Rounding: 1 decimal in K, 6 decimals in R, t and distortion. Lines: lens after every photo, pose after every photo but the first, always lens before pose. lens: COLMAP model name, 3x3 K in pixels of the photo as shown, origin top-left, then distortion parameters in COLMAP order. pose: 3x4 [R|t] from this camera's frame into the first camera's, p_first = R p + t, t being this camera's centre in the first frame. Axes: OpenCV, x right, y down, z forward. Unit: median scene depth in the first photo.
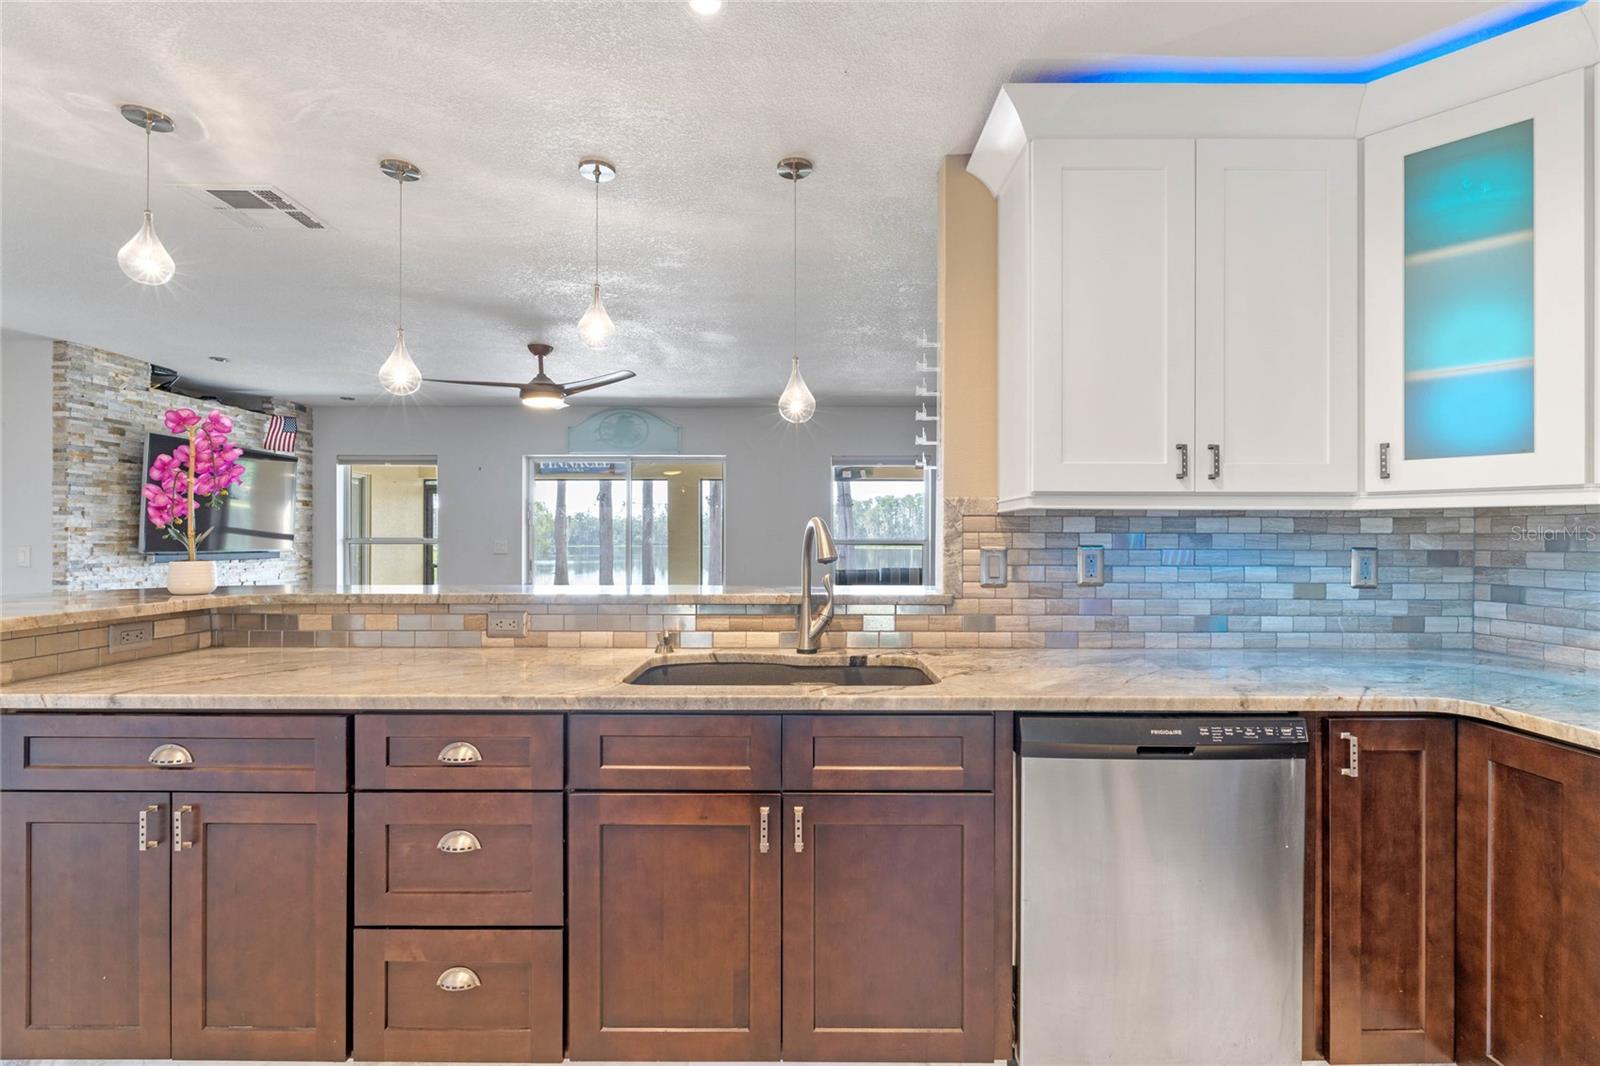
lens RADIAL K [[706.0, 0, 803.6], [0, 706.0, 540.3], [0, 0, 1]] dist [-0.002181, -0.000448]
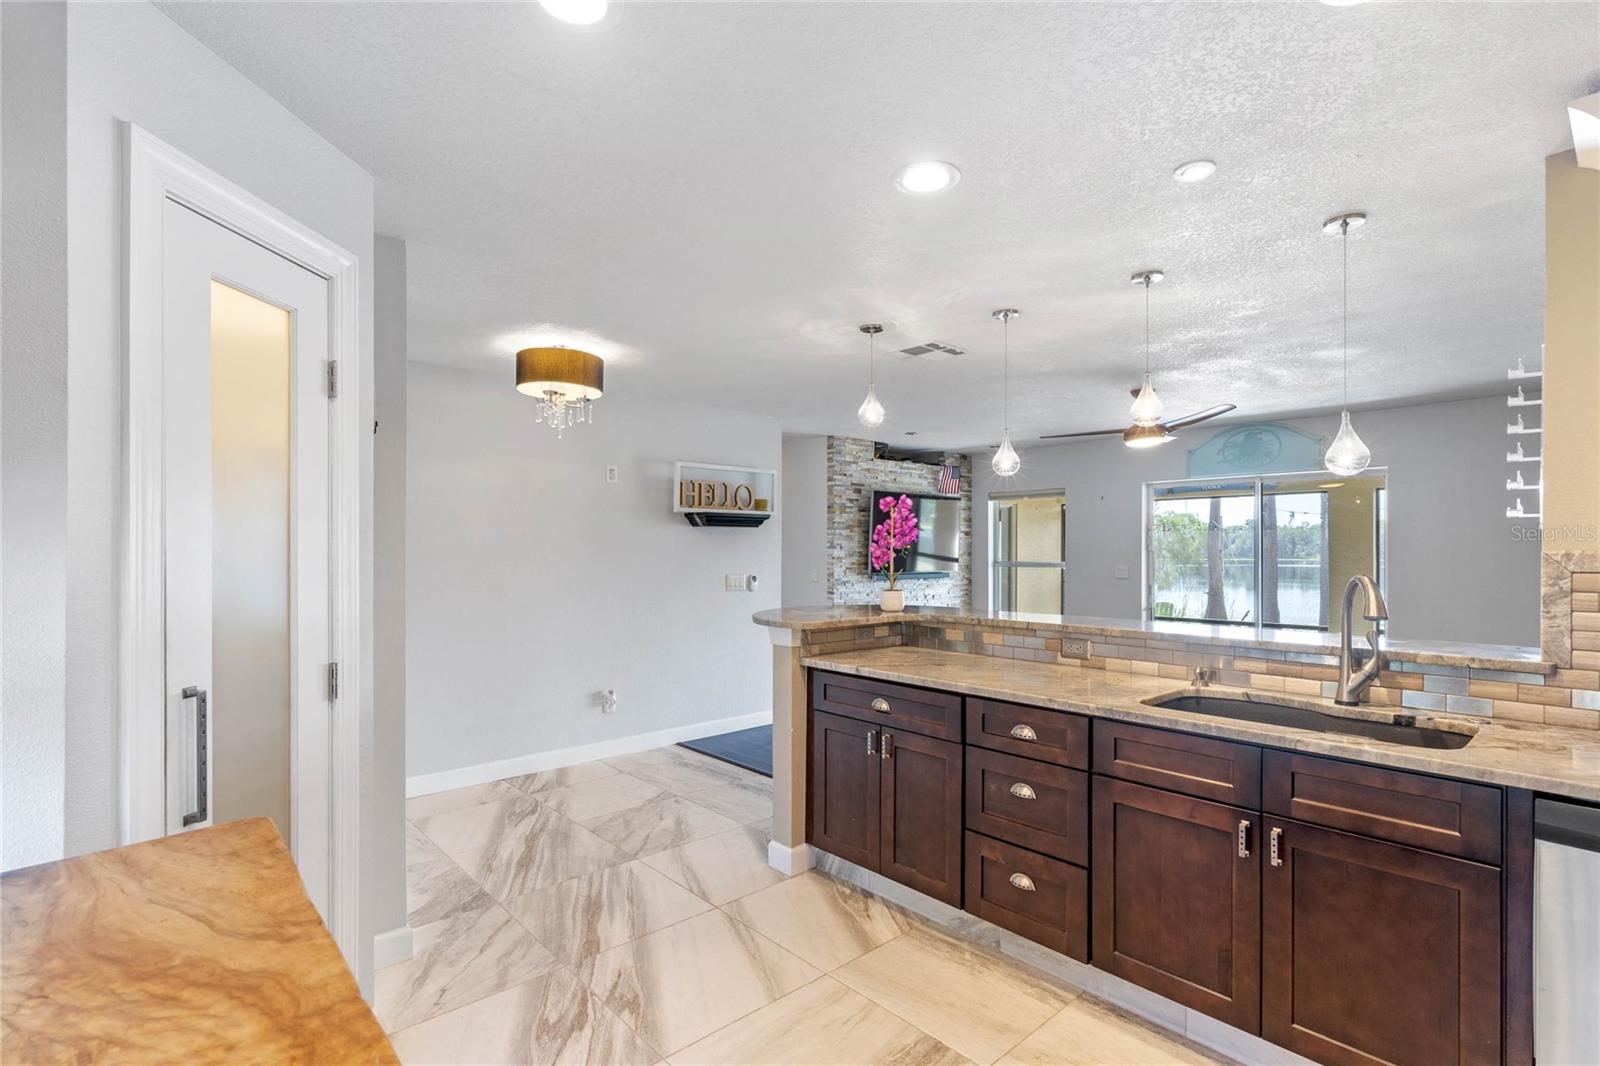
lens RADIAL K [[759.2, 0, 801.5], [0, 759.2, 549.2], [0, 0, 1]] dist [0.000492, -0.000111]
pose [[0.664509, -0.002239, -0.747277, 0.305662], [-0.000876, 0.999992, -0.003776, -0.061450], [0.747280, 0.003164, 0.664502, -0.323180]]
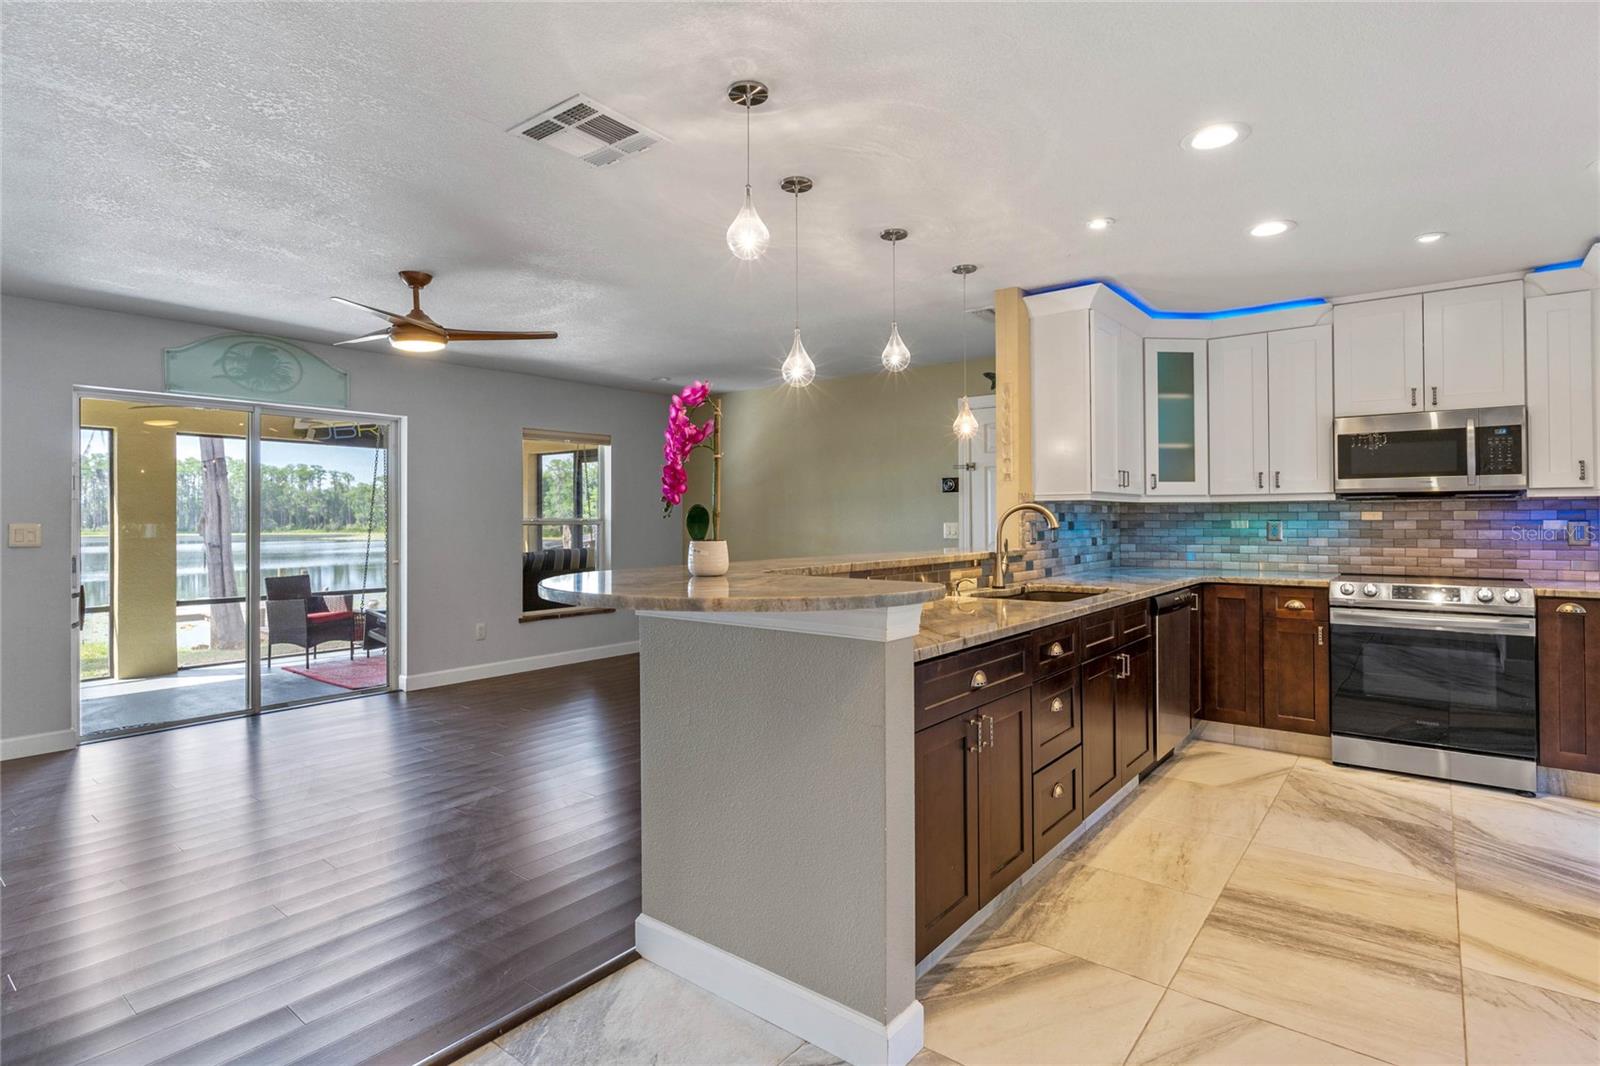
lens RADIAL K [[802.5, 0, 796.6], [0, 802.5, 511.2], [0, 0, 1]] dist [-0.001328, -0.000468]
pose [[0.623247, 0.002704, 0.782020, -1.715014], [0.007252, 0.999931, -0.009238, 0.000326], [-0.781991, 0.011429, 0.623185, 0.242323]]
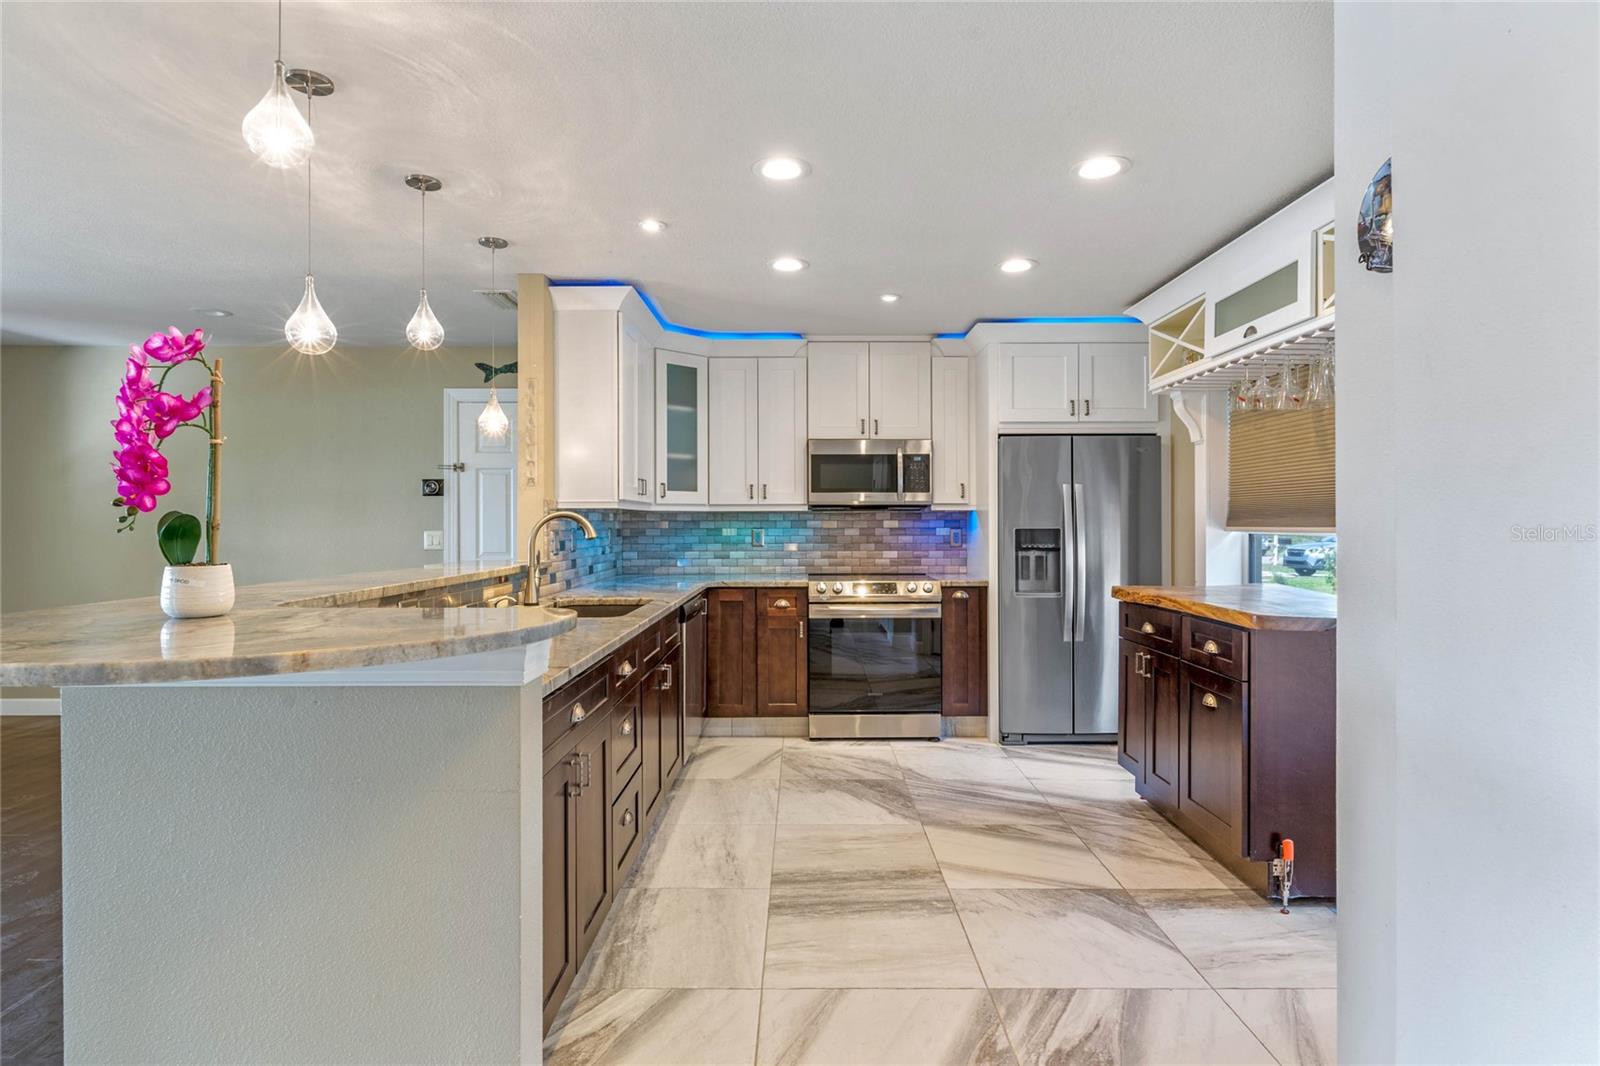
lens RADIAL K [[831.1, 0, 805.0], [0, 831.1, 519.7], [0, 0, 1]] dist [-0.002463, 0.000154]
pose [[-0.002607, 0.000720, 0.999996, -1.703666], [0.004970, 0.999987, -0.000707, -0.009246], [-0.999984, 0.004968, -0.002611, 0.466414]]
